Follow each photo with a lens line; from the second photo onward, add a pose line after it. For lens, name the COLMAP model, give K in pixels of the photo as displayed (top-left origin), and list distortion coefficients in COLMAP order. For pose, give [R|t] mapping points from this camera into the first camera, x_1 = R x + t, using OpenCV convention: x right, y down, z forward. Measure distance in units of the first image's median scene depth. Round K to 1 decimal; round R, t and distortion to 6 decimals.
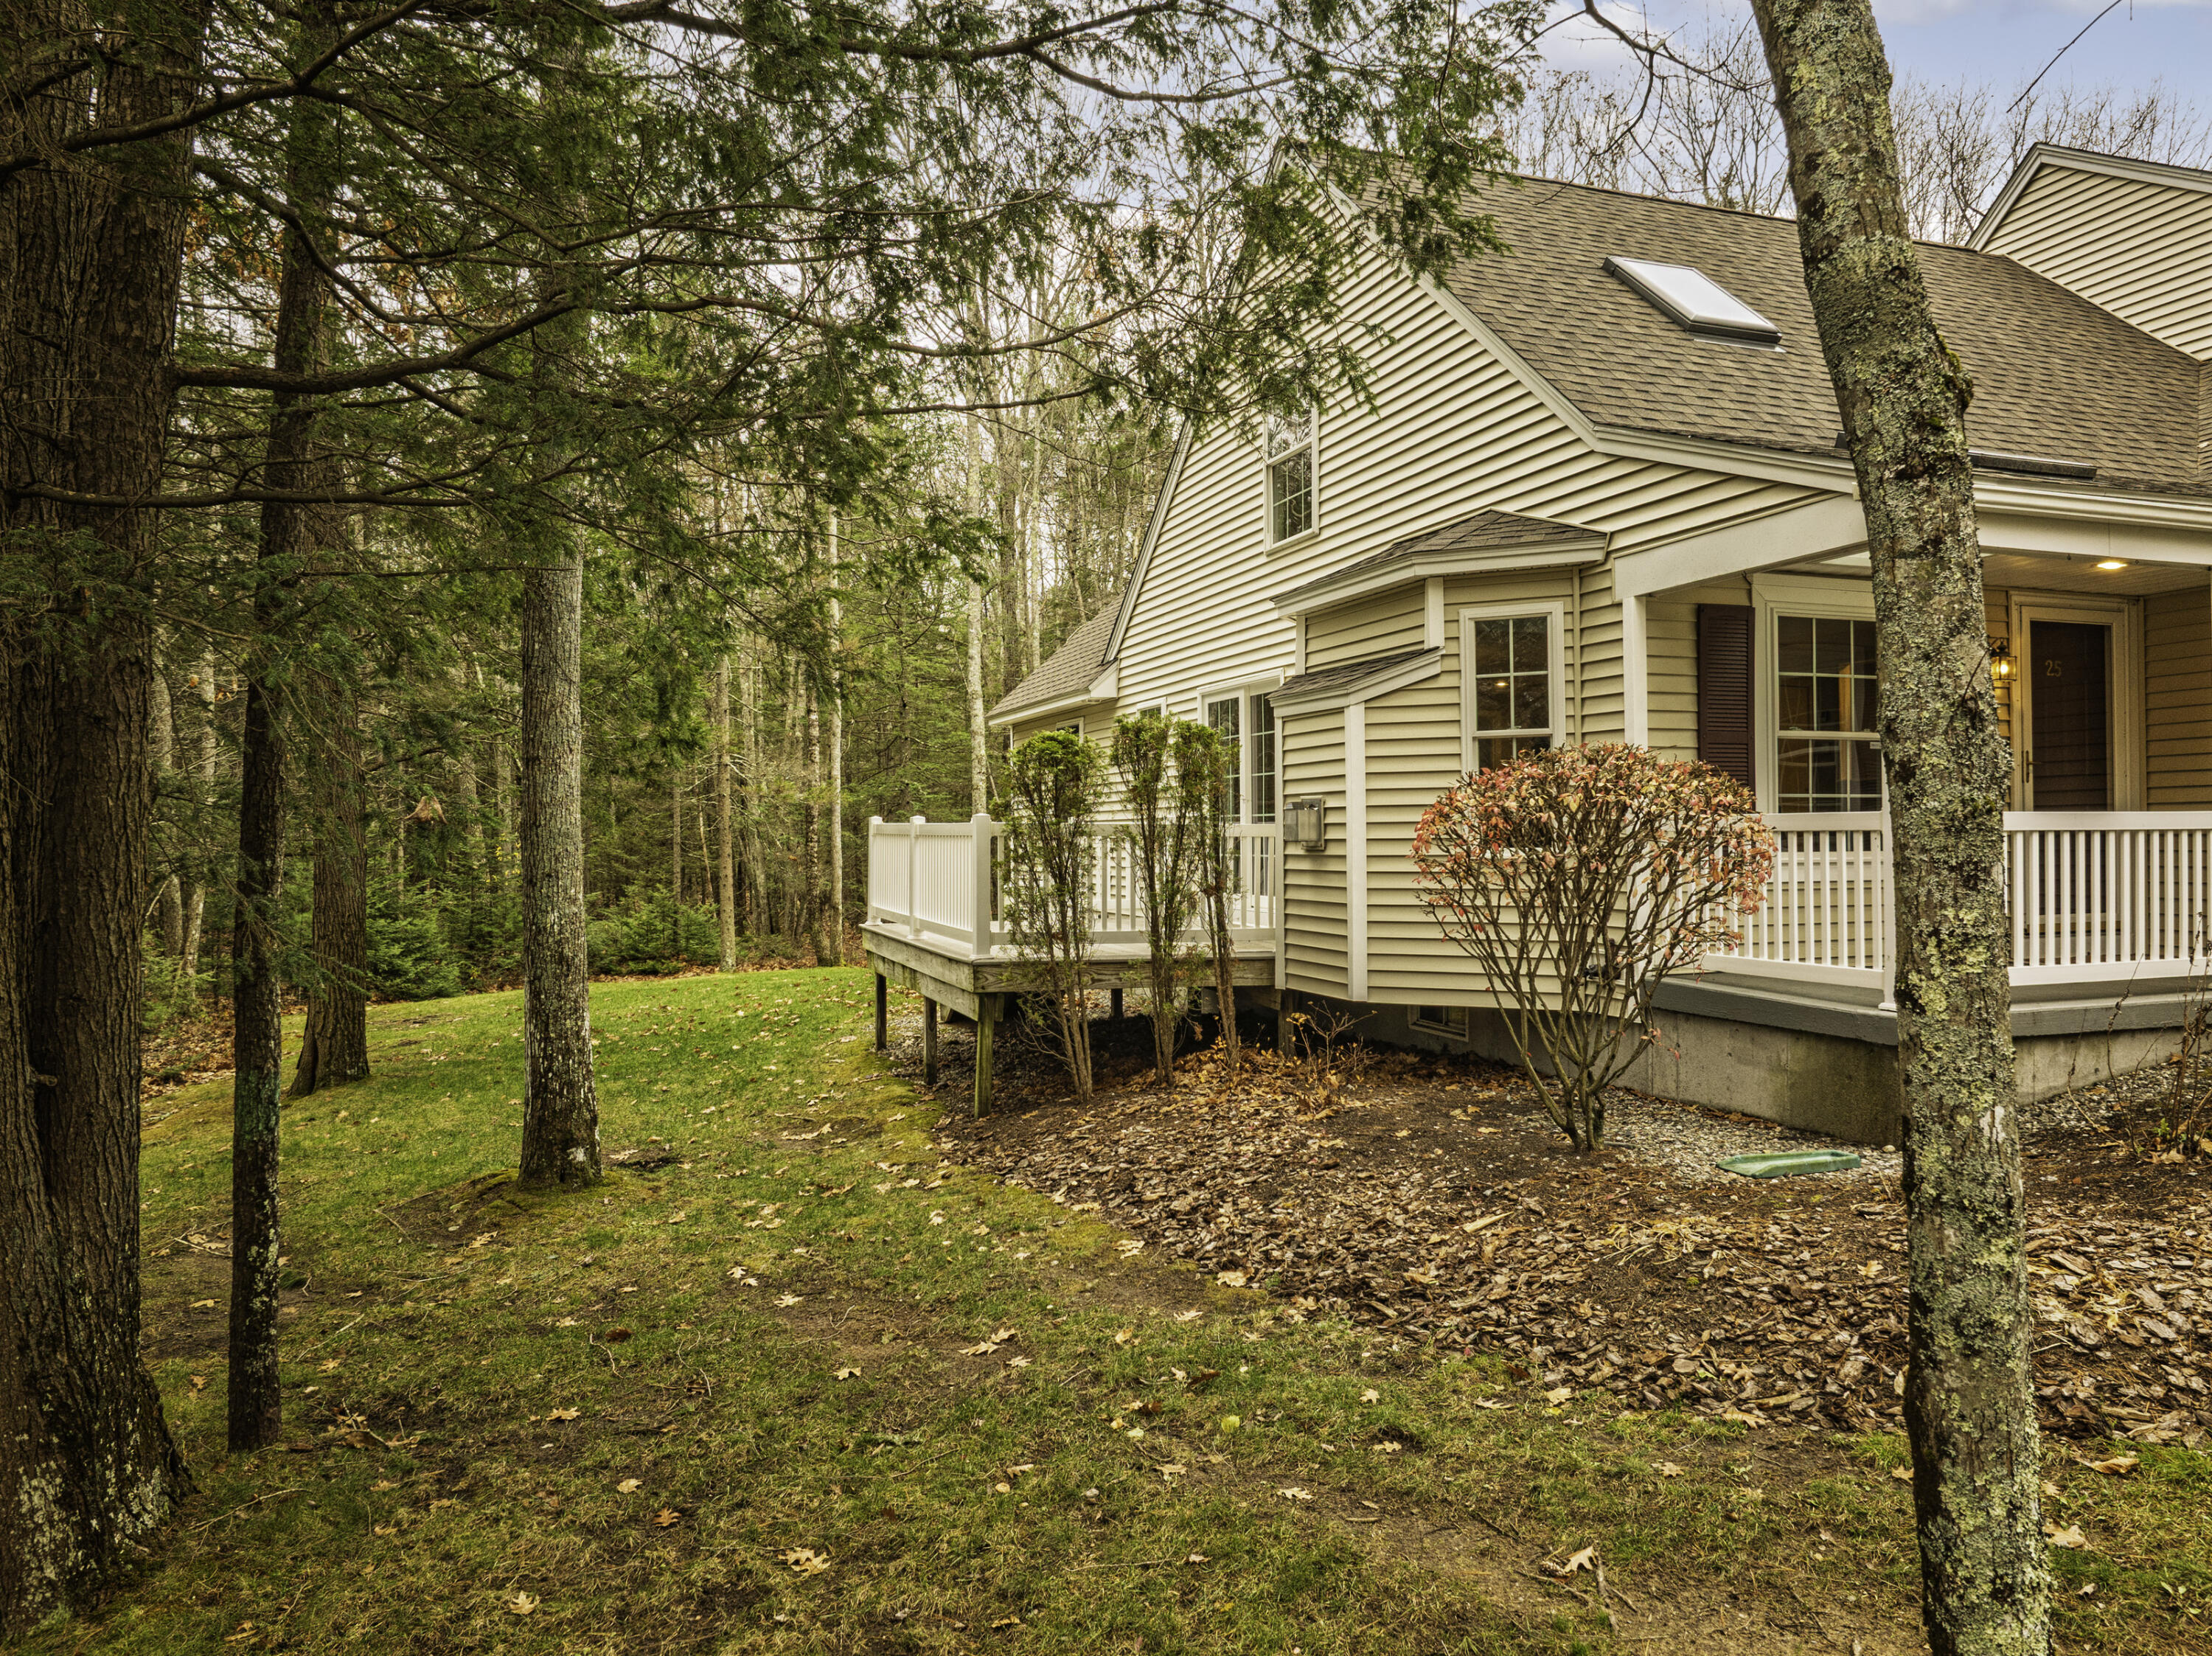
lens RADIAL K [[1638.0, 0, 1131.6], [0, 1638.0, 830.3], [0, 0, 1]] dist [-0.037277, 0.001427]
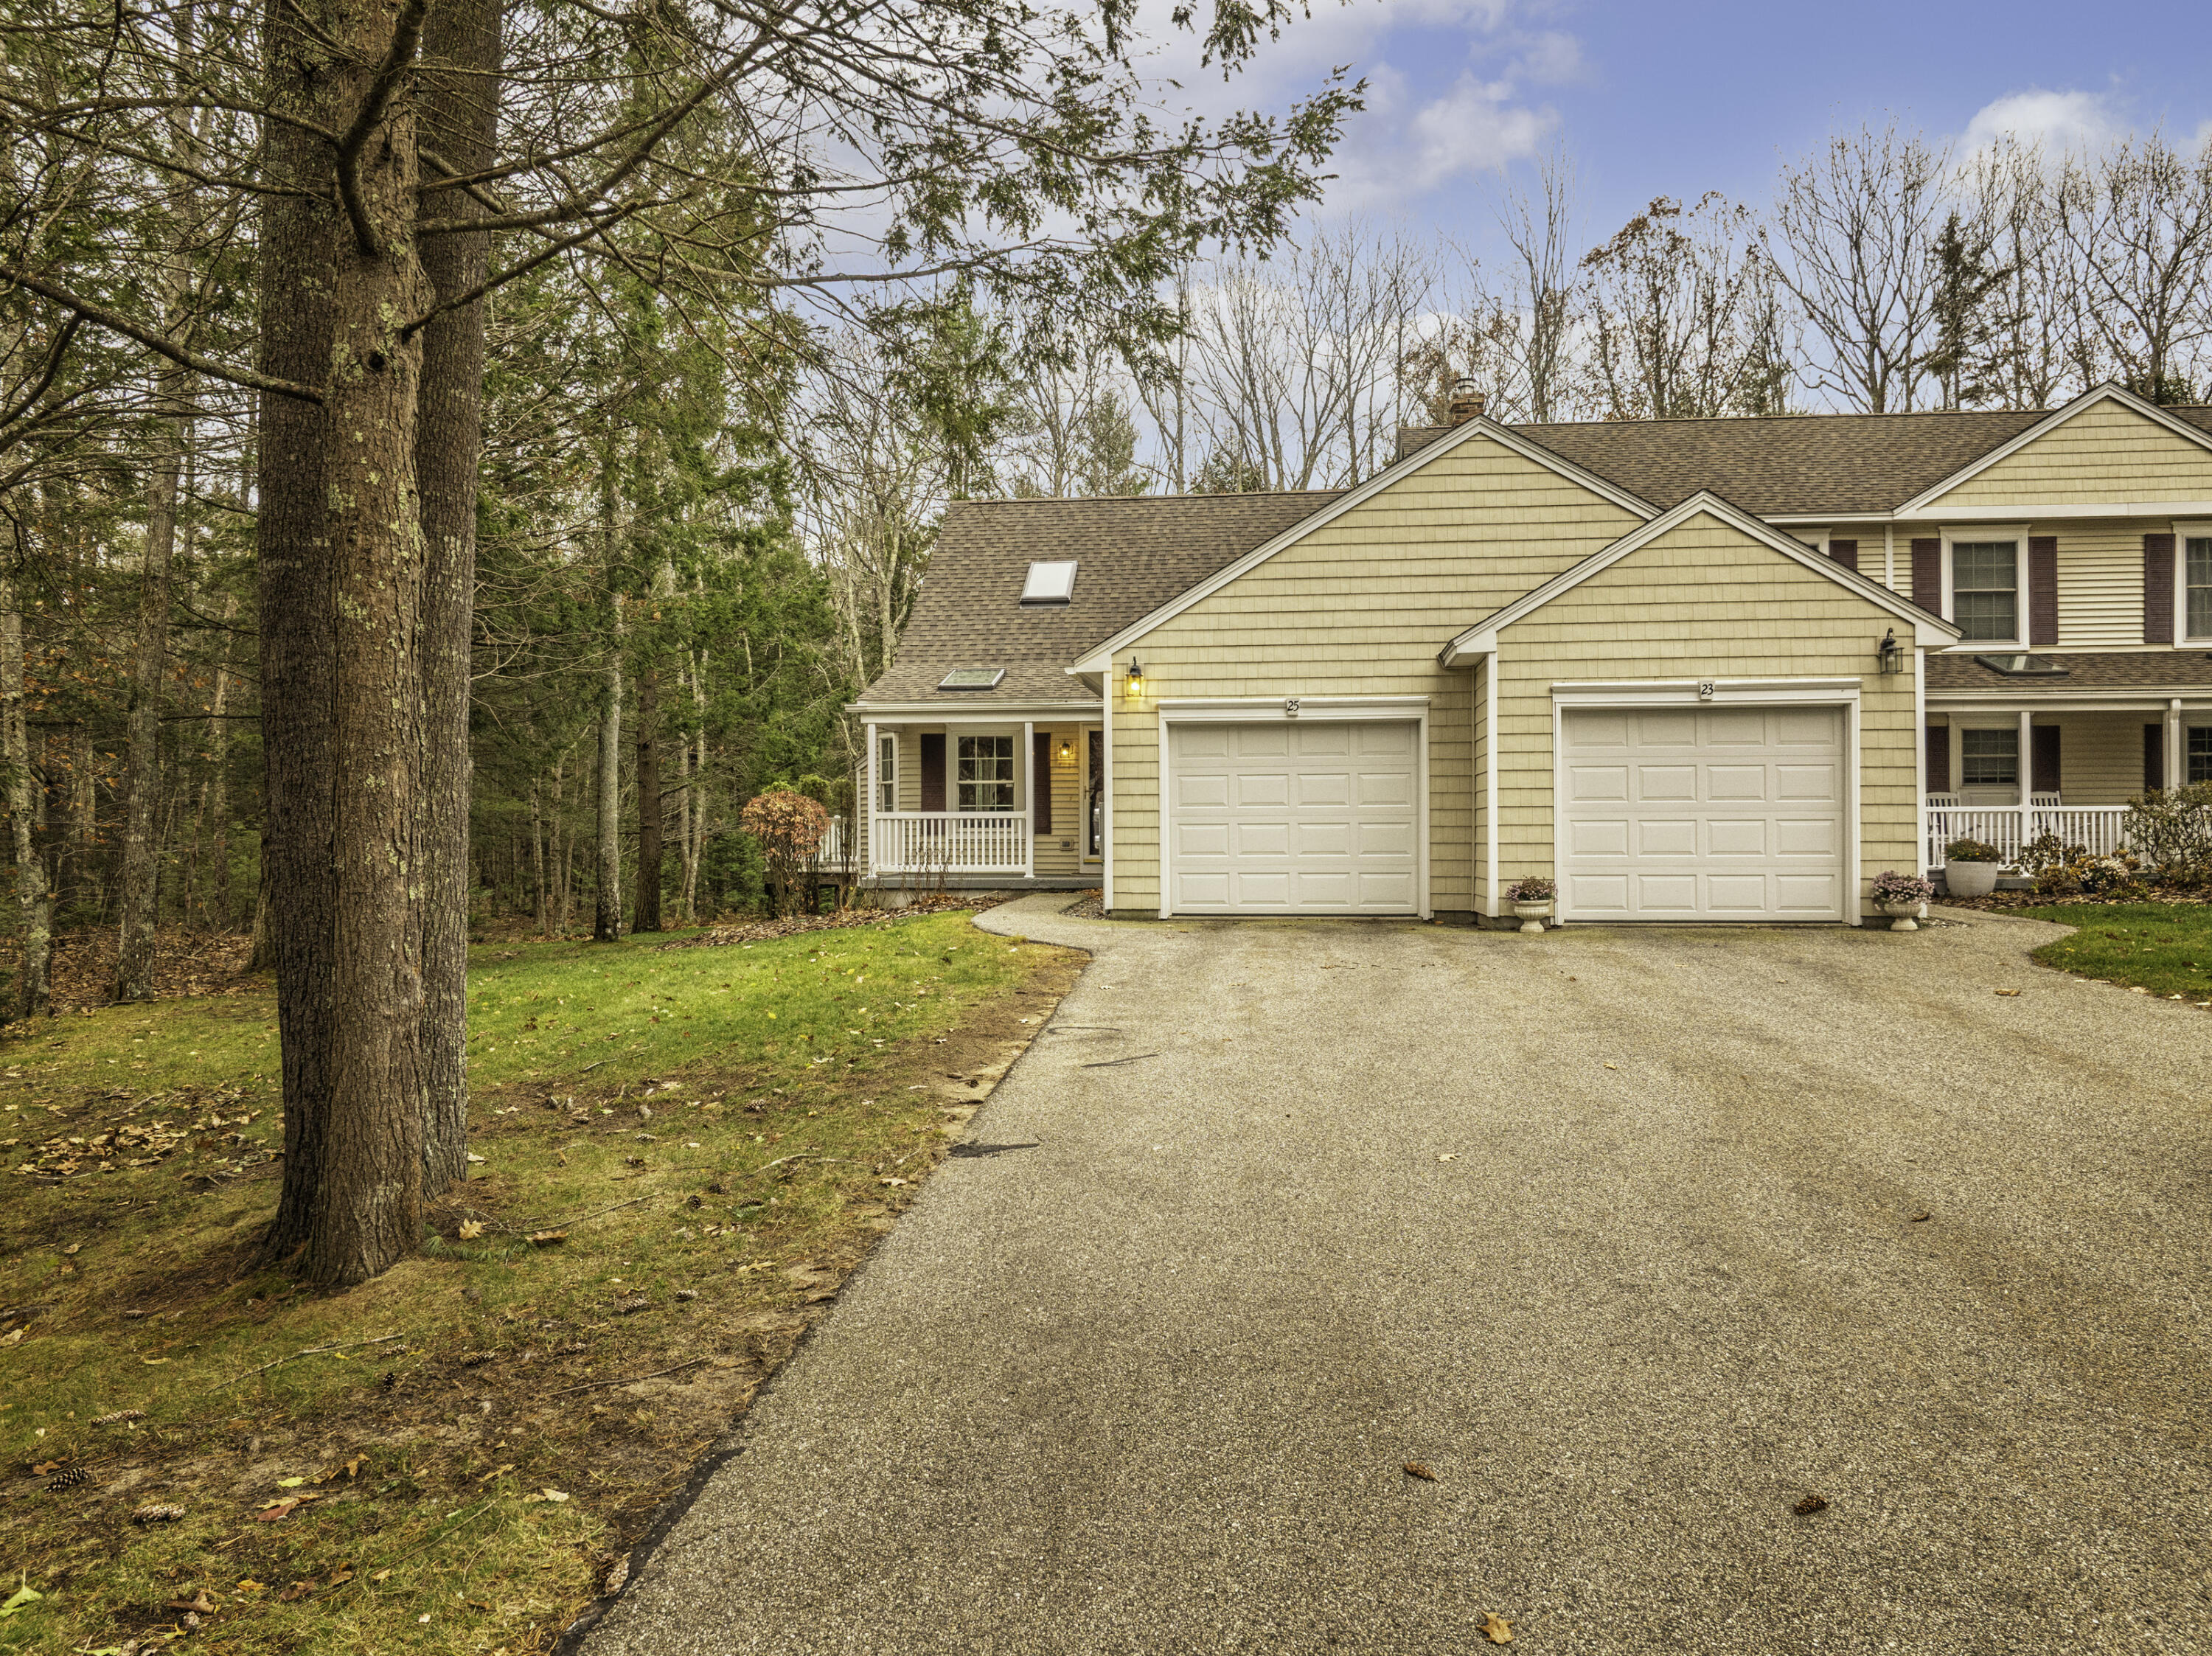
lens RADIAL K [[1630.0, 0, 1106.0], [0, 1630.0, 828.0], [0, 0, 1]] dist [0.003838, -0.062220]
pose [[0.887897, 0.000556, -0.460041, 1.711232], [0.000194, 0.999999, 0.001582, 0.008425], [0.460042, -0.001494, 0.887896, -1.132937]]
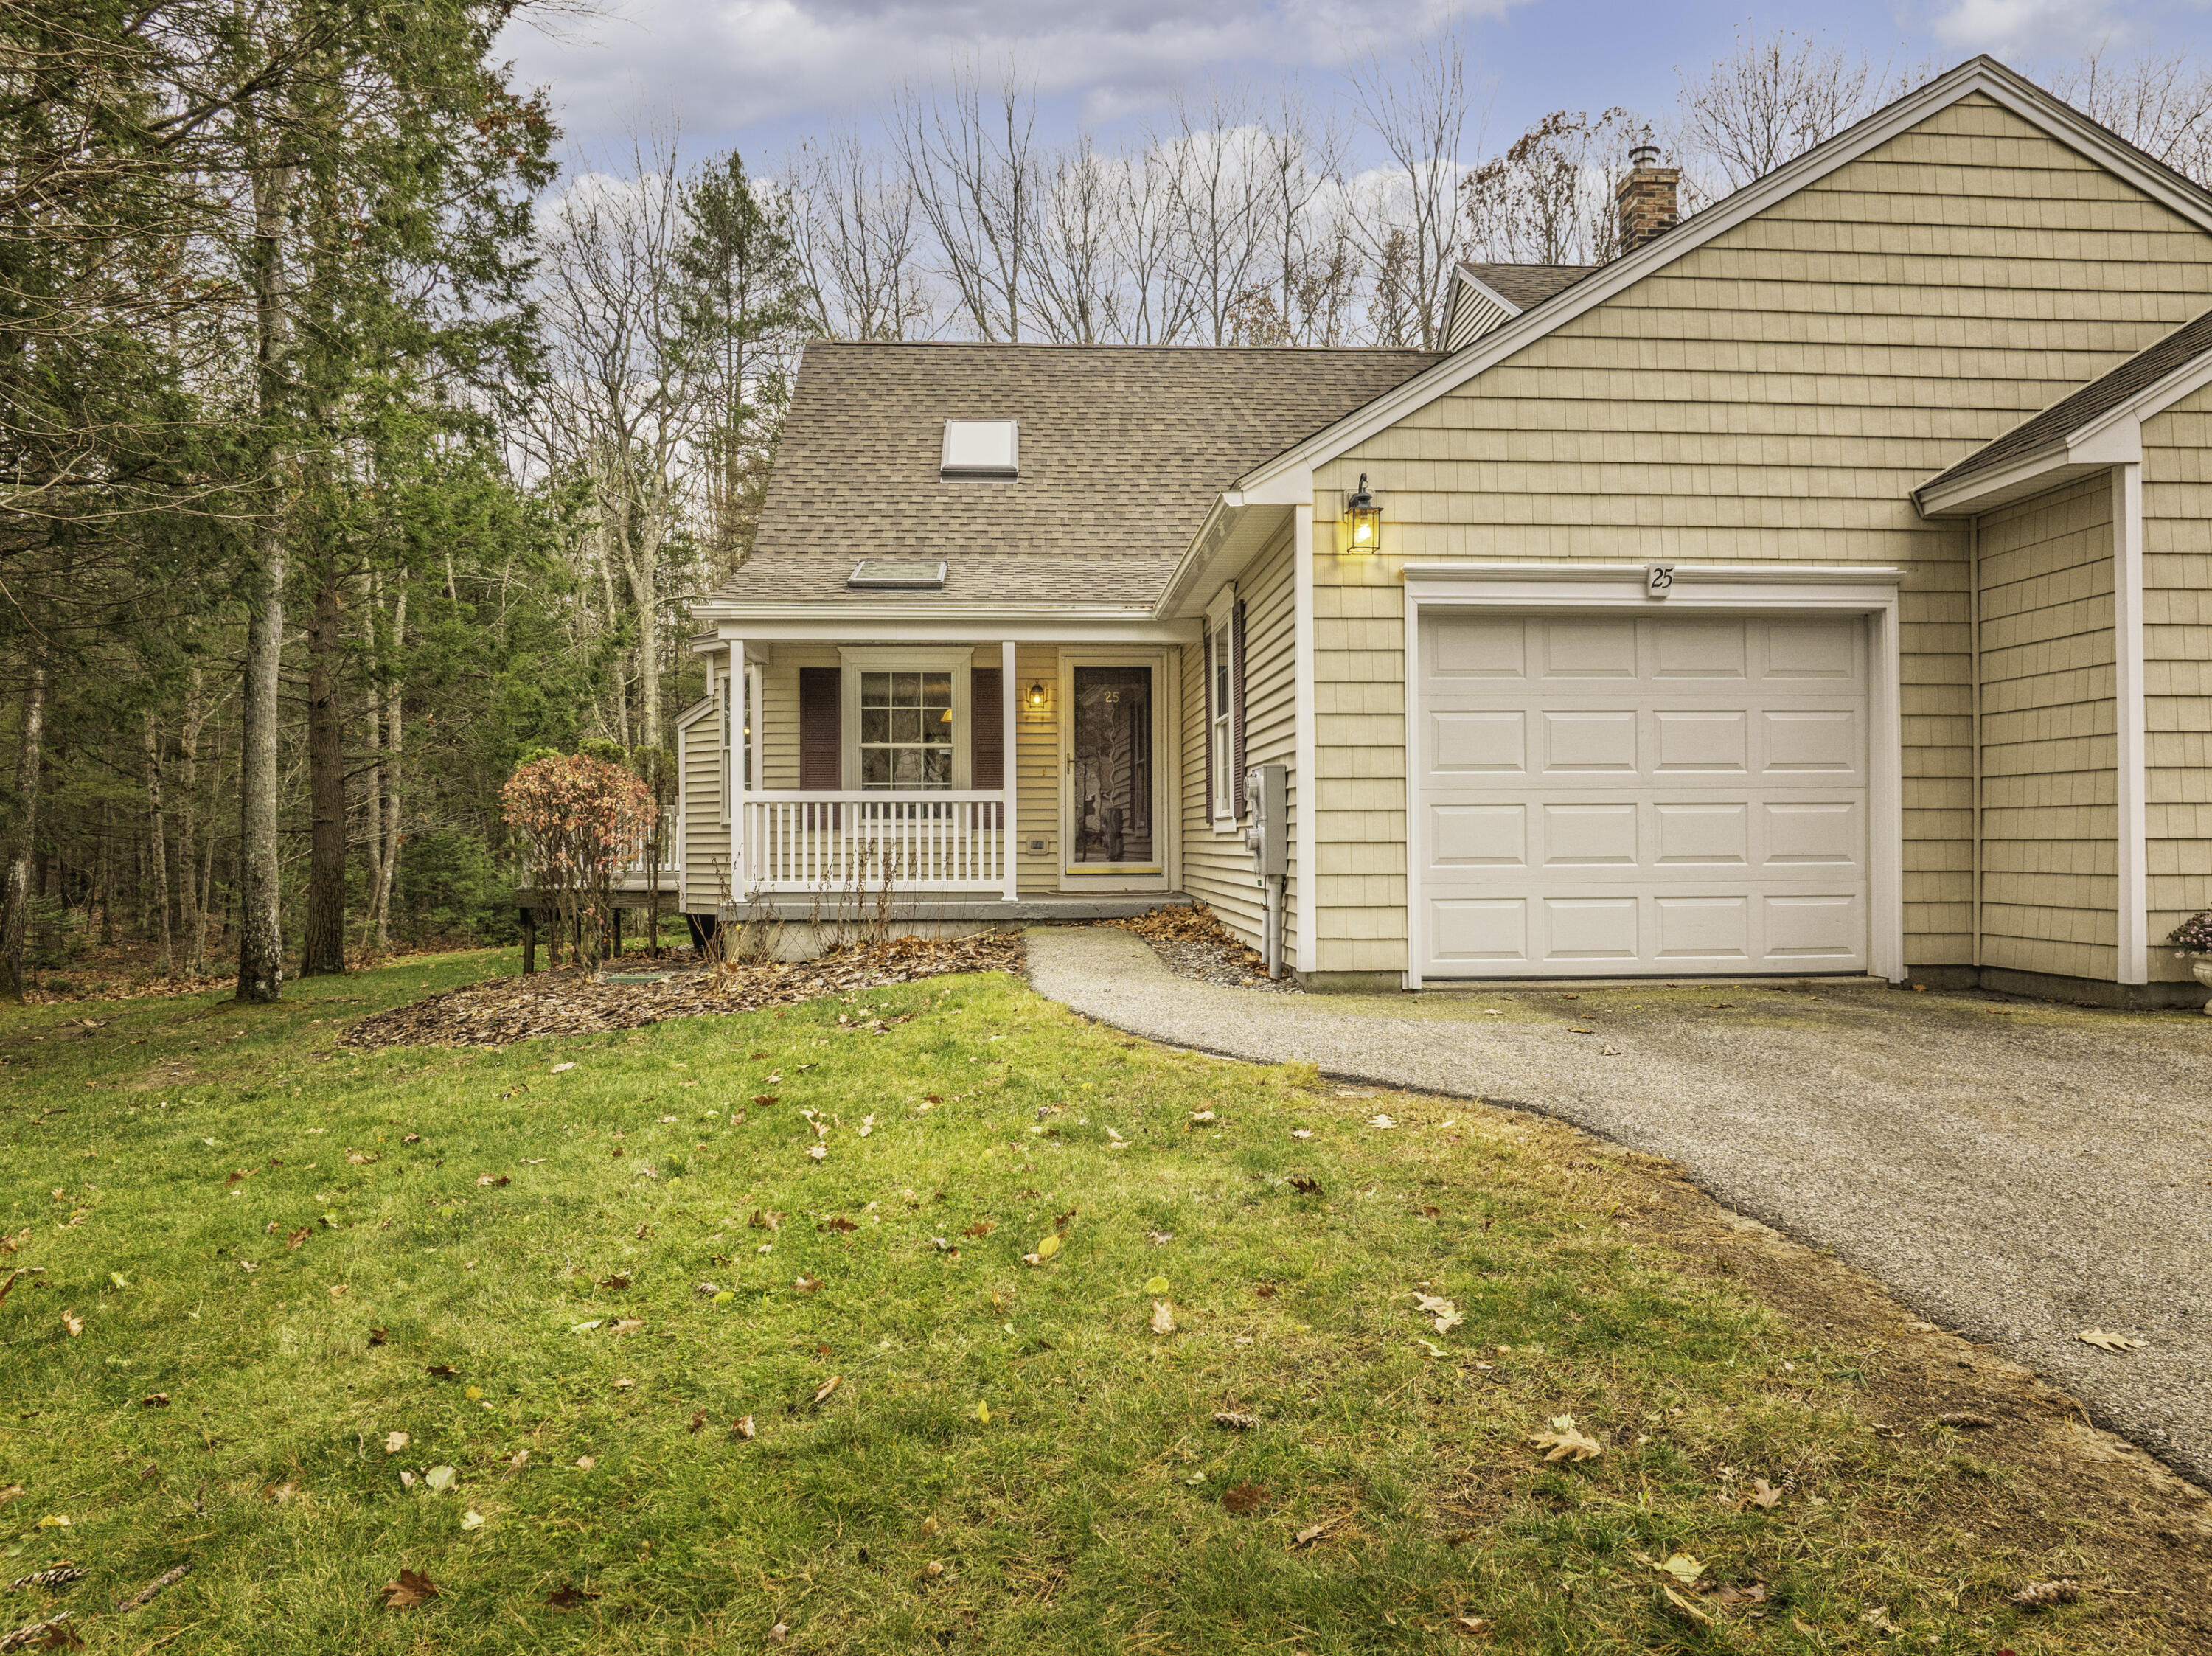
lens RADIAL K [[1638.0, 0, 1131.6], [0, 1638.0, 830.3], [0, 0, 1]] dist [-0.037277, 0.001427]
pose [[0.958985, 0.000667, -0.283455, 1.057992], [-0.000235, 0.999999, 0.001557, 0.020346], [0.283456, -0.001426, 0.958984, -0.448726]]
